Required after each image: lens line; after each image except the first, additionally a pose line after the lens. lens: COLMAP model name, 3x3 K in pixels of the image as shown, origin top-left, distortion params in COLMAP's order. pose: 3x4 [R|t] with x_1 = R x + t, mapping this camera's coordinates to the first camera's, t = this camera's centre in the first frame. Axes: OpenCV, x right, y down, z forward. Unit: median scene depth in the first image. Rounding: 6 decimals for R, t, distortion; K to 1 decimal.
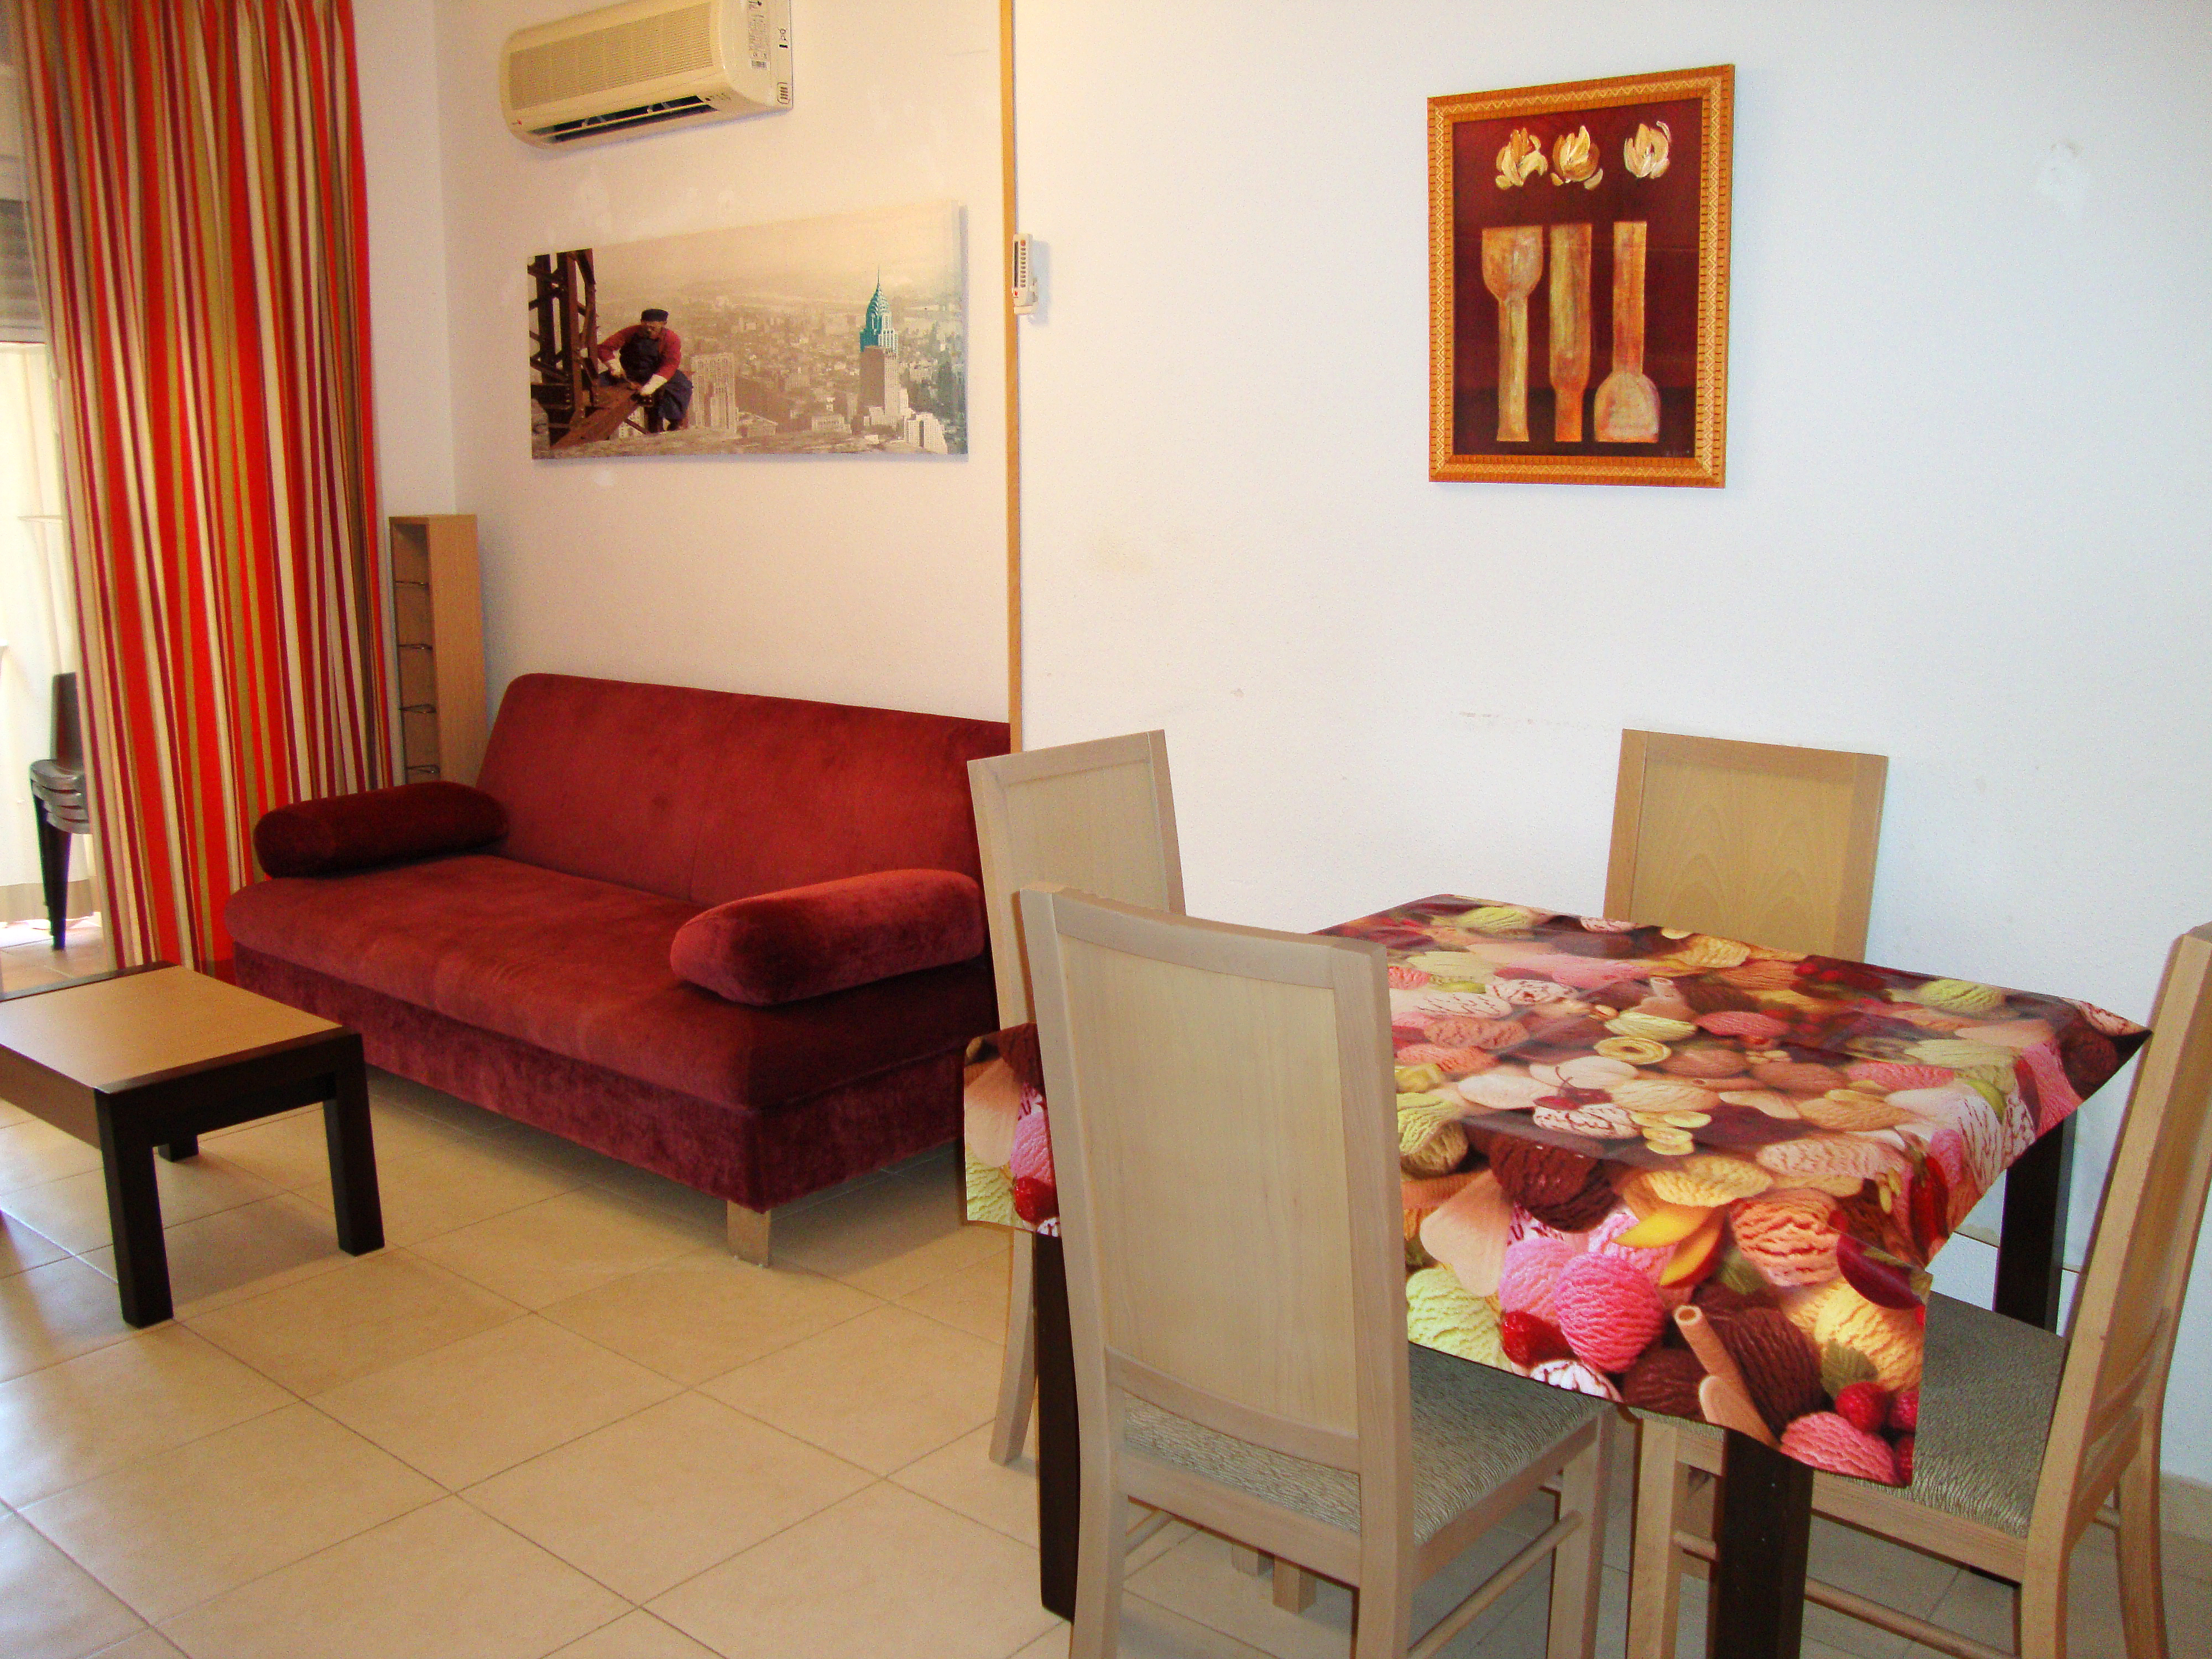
lens RADIAL K [[1969.4, 0, 1109.6], [0, 1969.4, 835.9], [0, 0, 1]] dist [-0.199866, 0.206441]
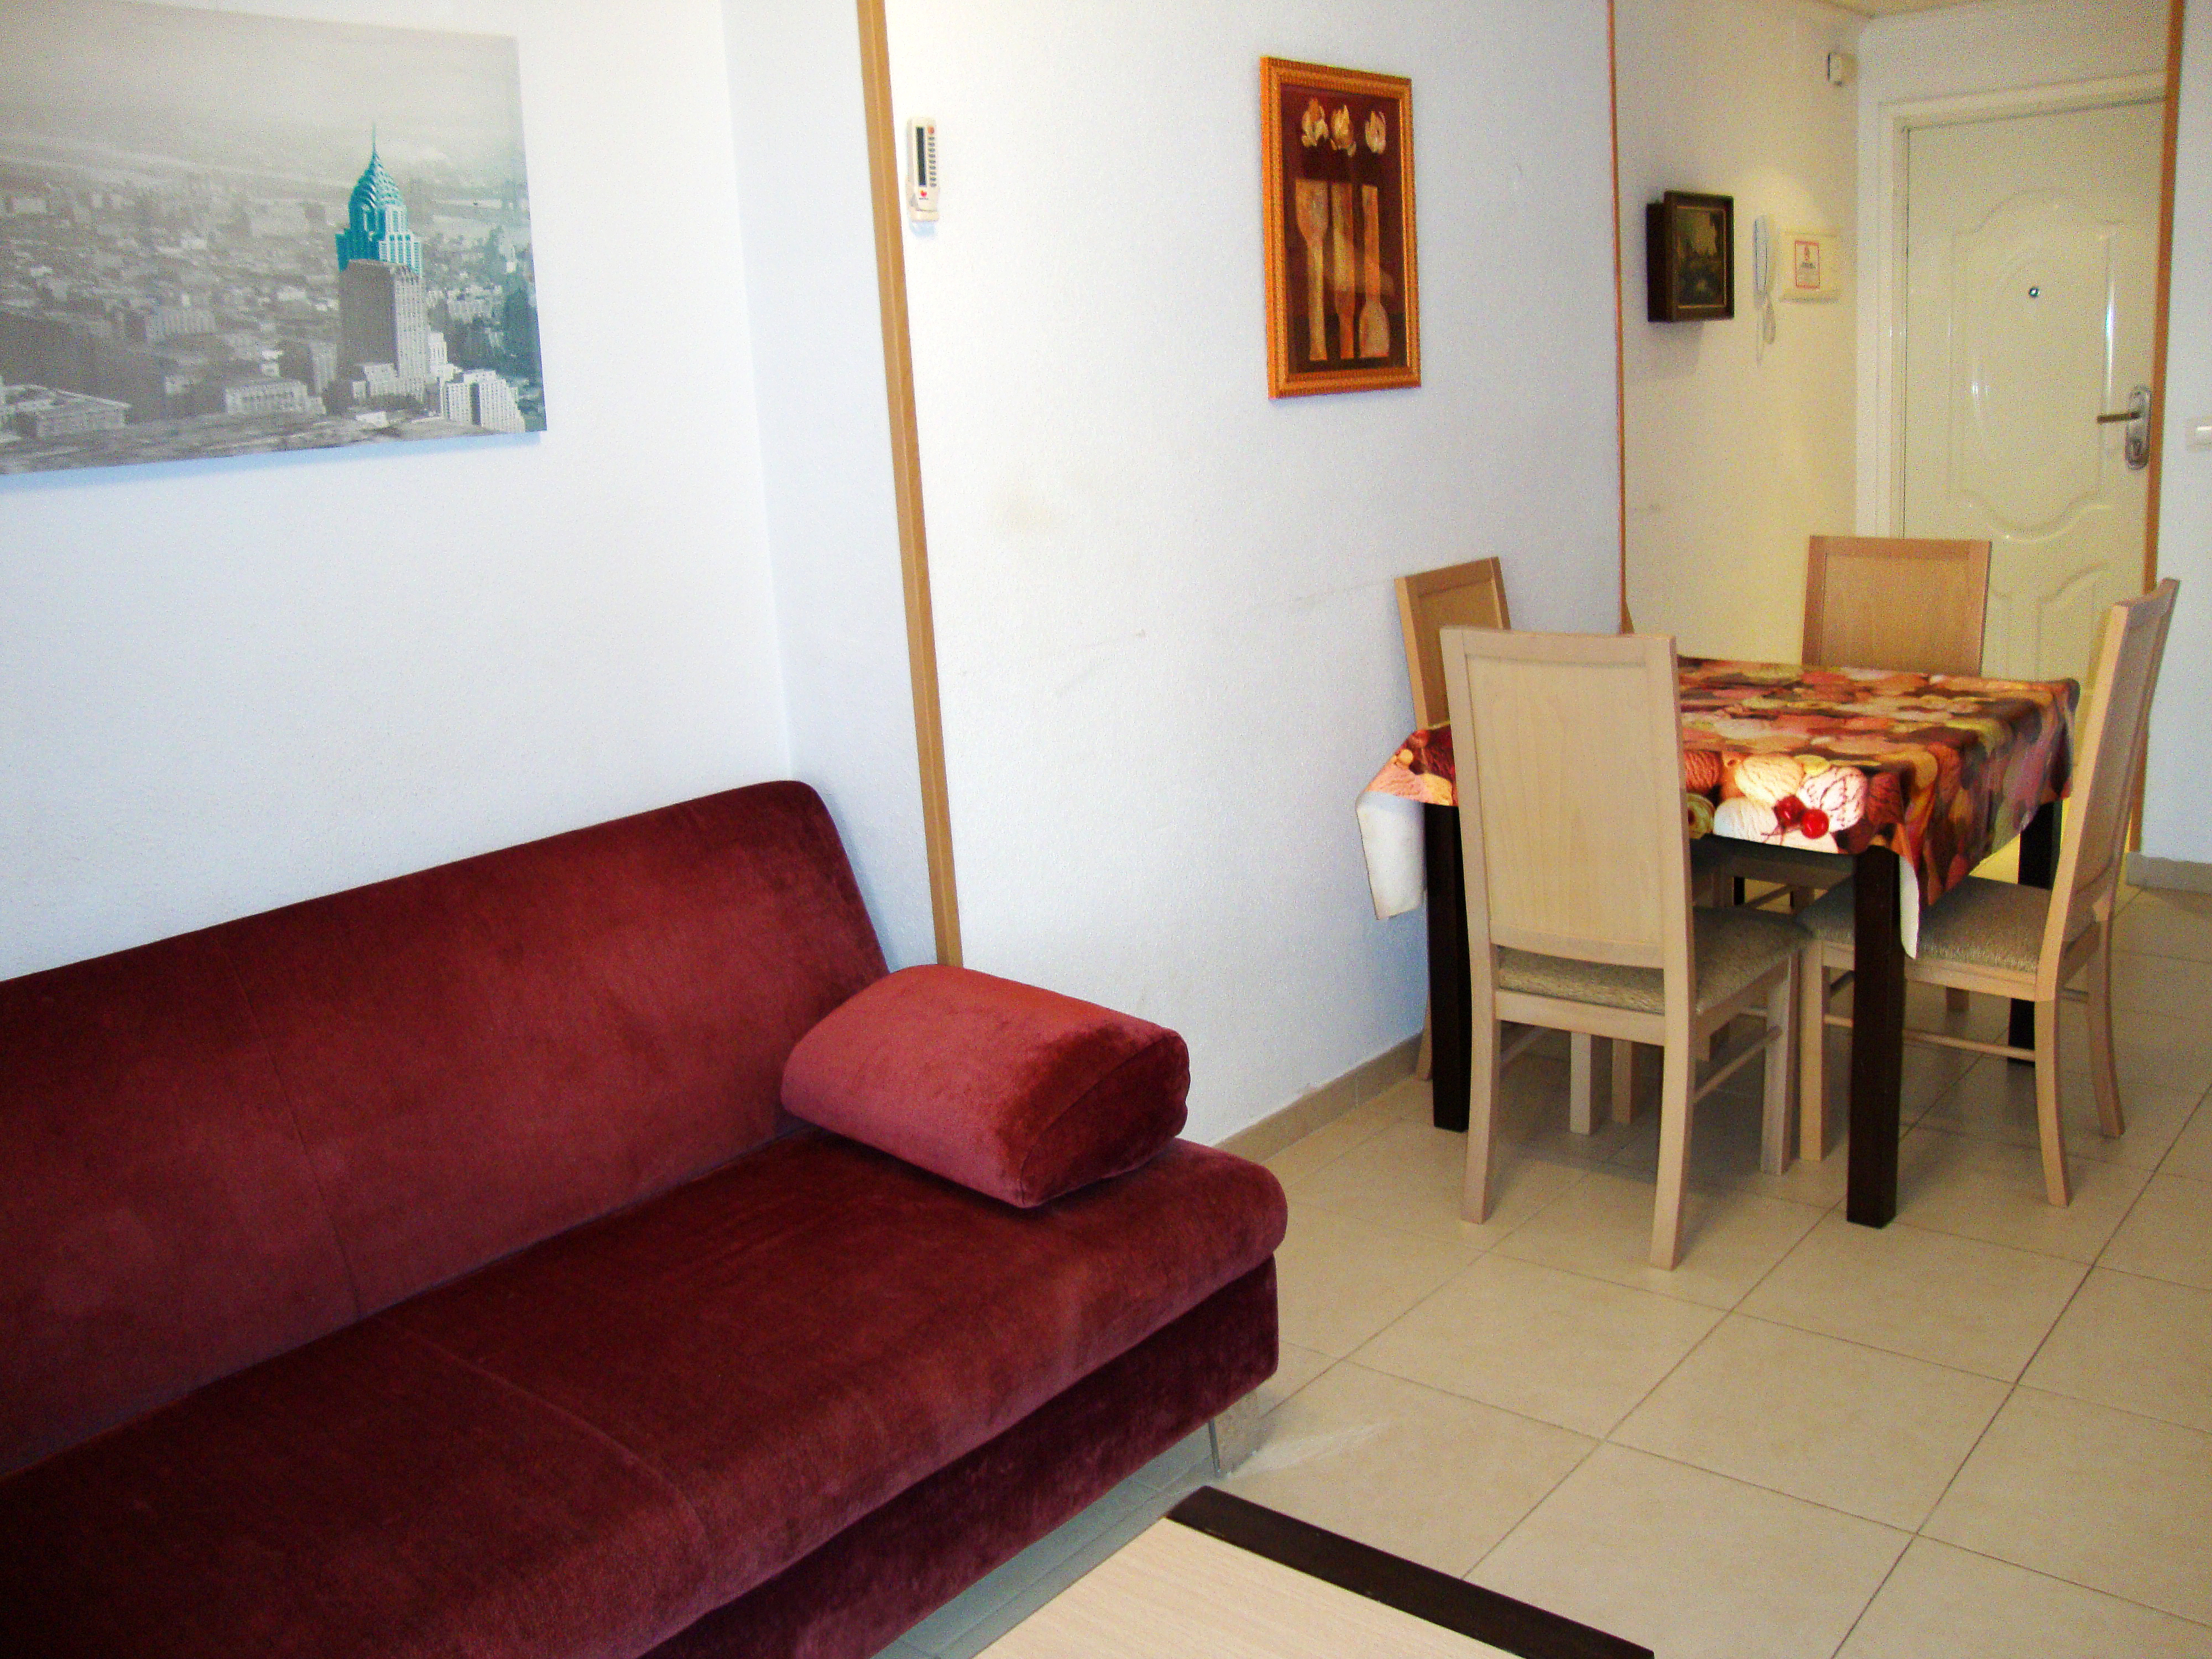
lens RADIAL K [[1969.4, 0, 1125.6], [0, 1969.4, 824.9], [0, 0, 1]] dist [-0.199866, 0.206441]
pose [[0.002957, -0.226028, 0.974116, -0.730998], [0.251753, 0.942914, 0.218024, -0.160994], [-0.967787, 0.244592, 0.059692, 0.797532]]
